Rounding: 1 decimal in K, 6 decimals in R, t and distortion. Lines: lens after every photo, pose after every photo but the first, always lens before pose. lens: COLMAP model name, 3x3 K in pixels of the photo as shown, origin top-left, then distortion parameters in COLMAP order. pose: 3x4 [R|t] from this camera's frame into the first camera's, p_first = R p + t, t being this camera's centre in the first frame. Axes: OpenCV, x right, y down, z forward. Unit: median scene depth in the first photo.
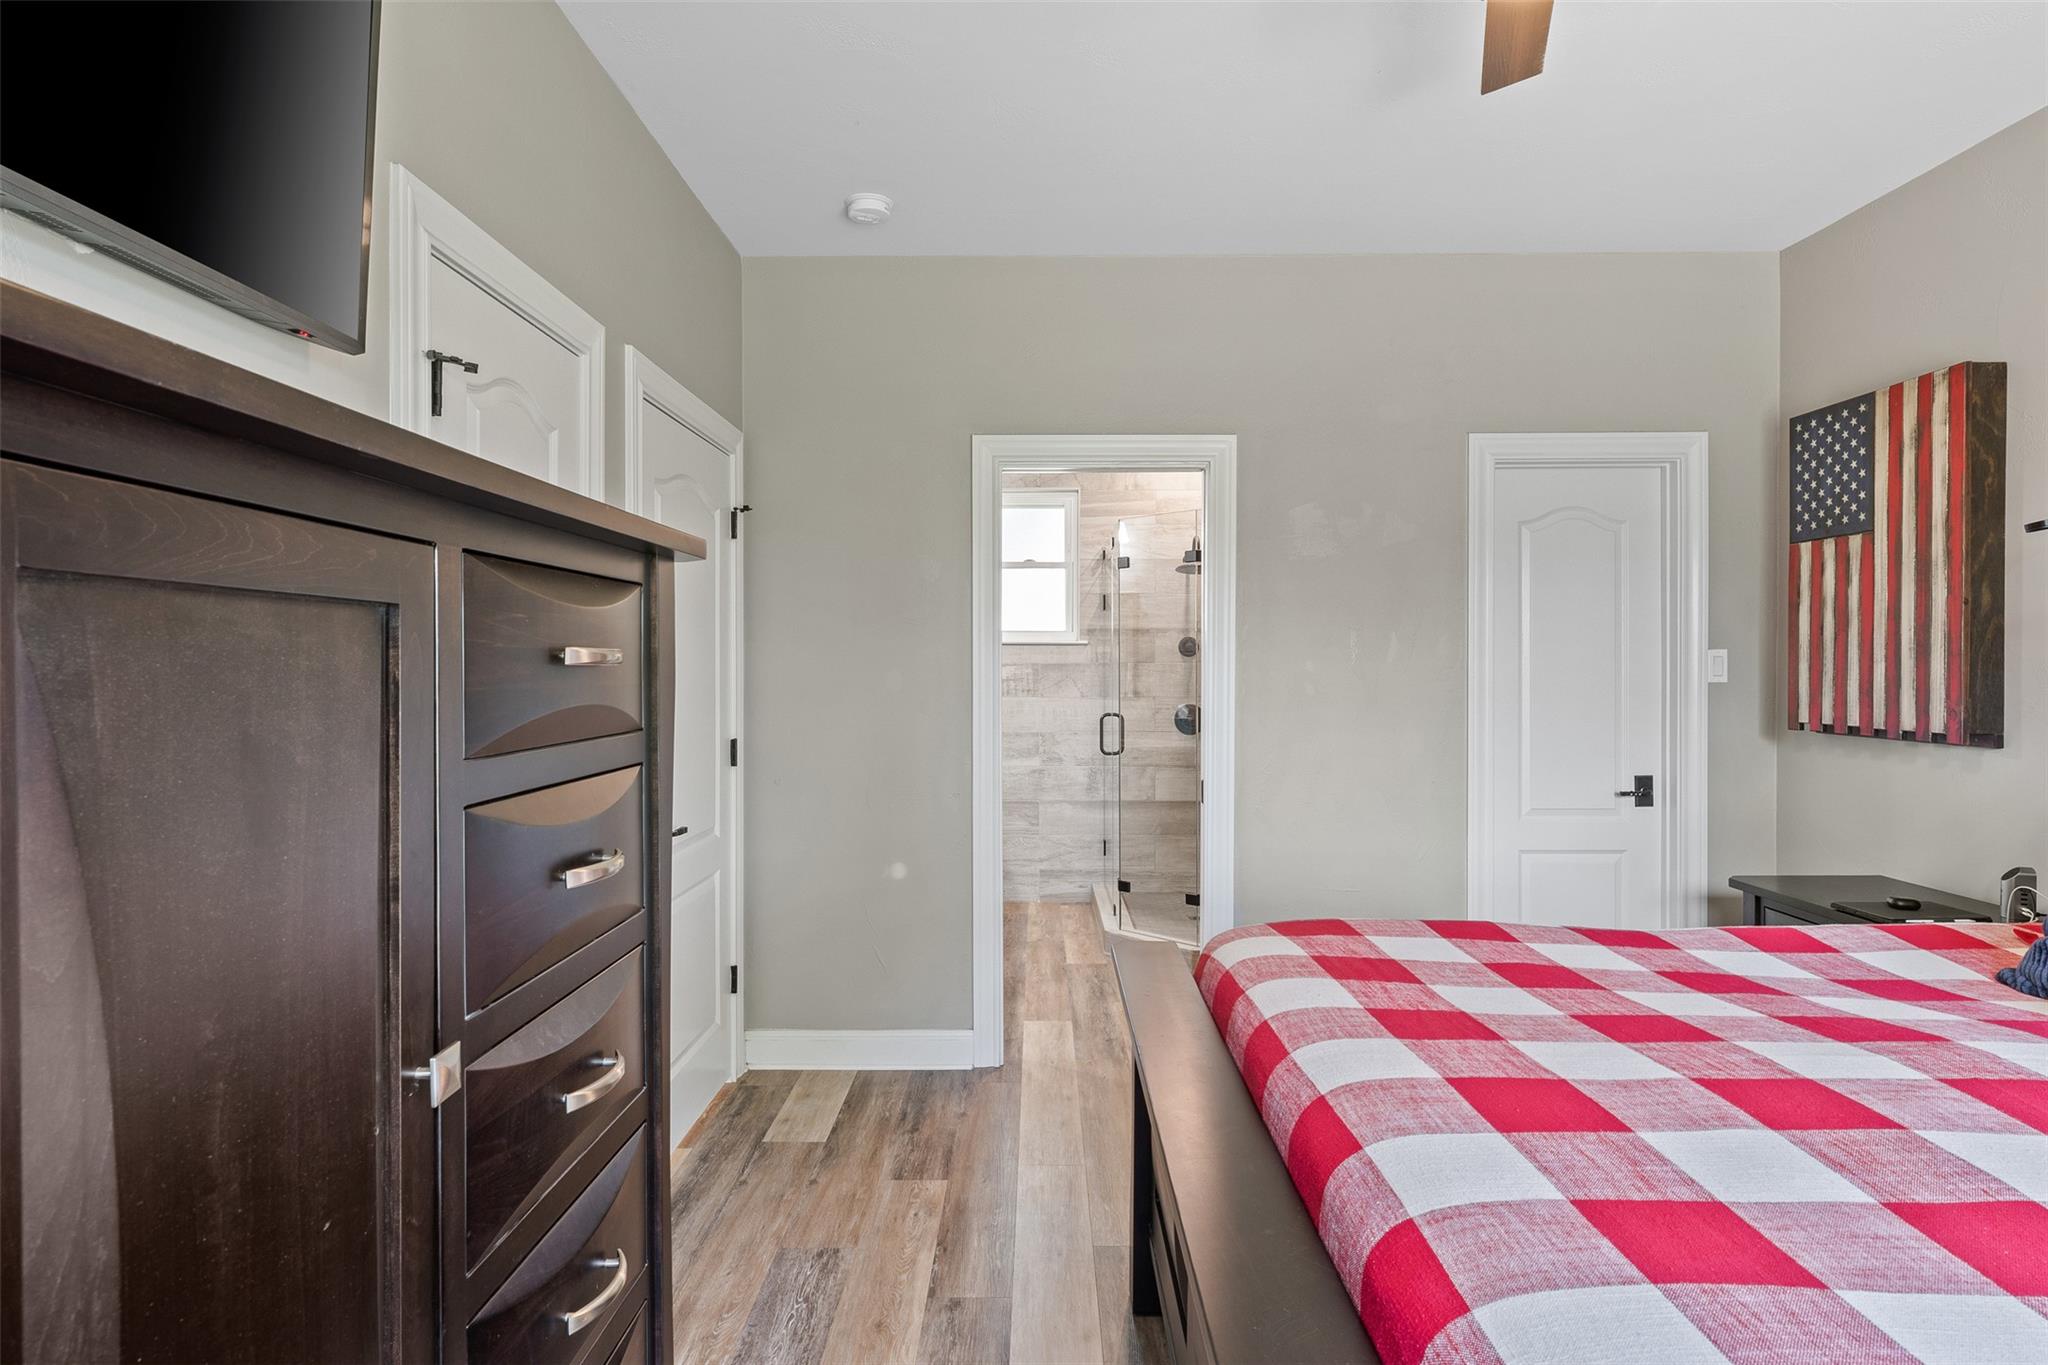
lens RADIAL K [[1096.1, 0, 1007.2], [0, 1096.1, 680.1], [0, 0, 1]] dist [-0.004634, 0.000870]
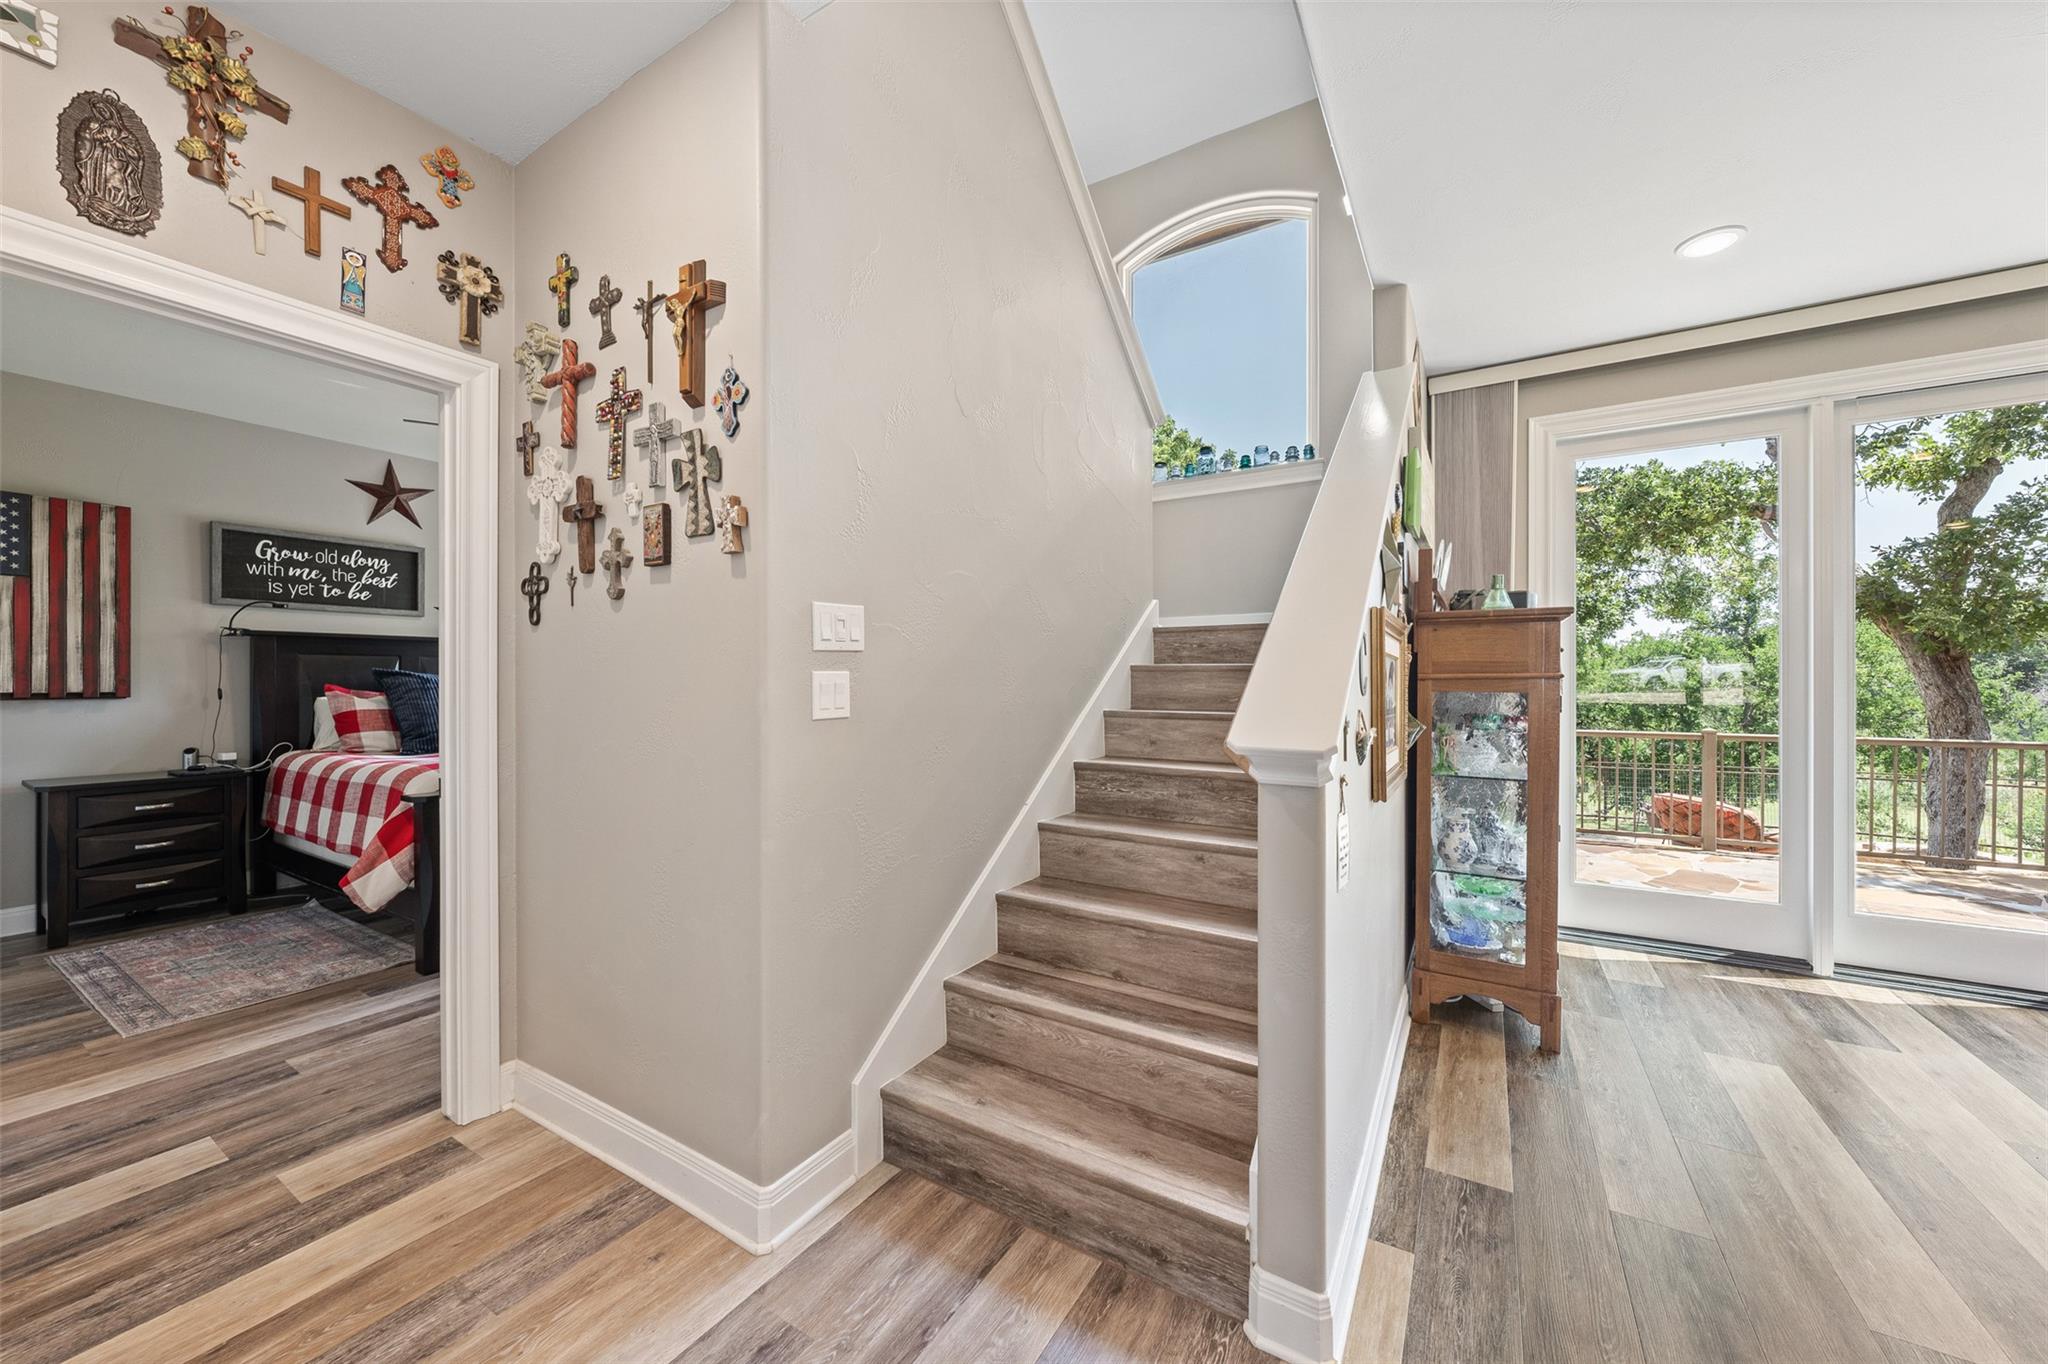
lens RADIAL K [[722.7, 0, 1017.5], [0, 722.7, 684.7], [0, 0, 1]] dist [-0.003483, -0.000303]
pose [[-0.864862, -0.002190, 0.502005, -1.164720], [0.005811, 0.999880, 0.014372, 0.025841], [-0.501976, 0.015347, -0.864746, 1.268661]]
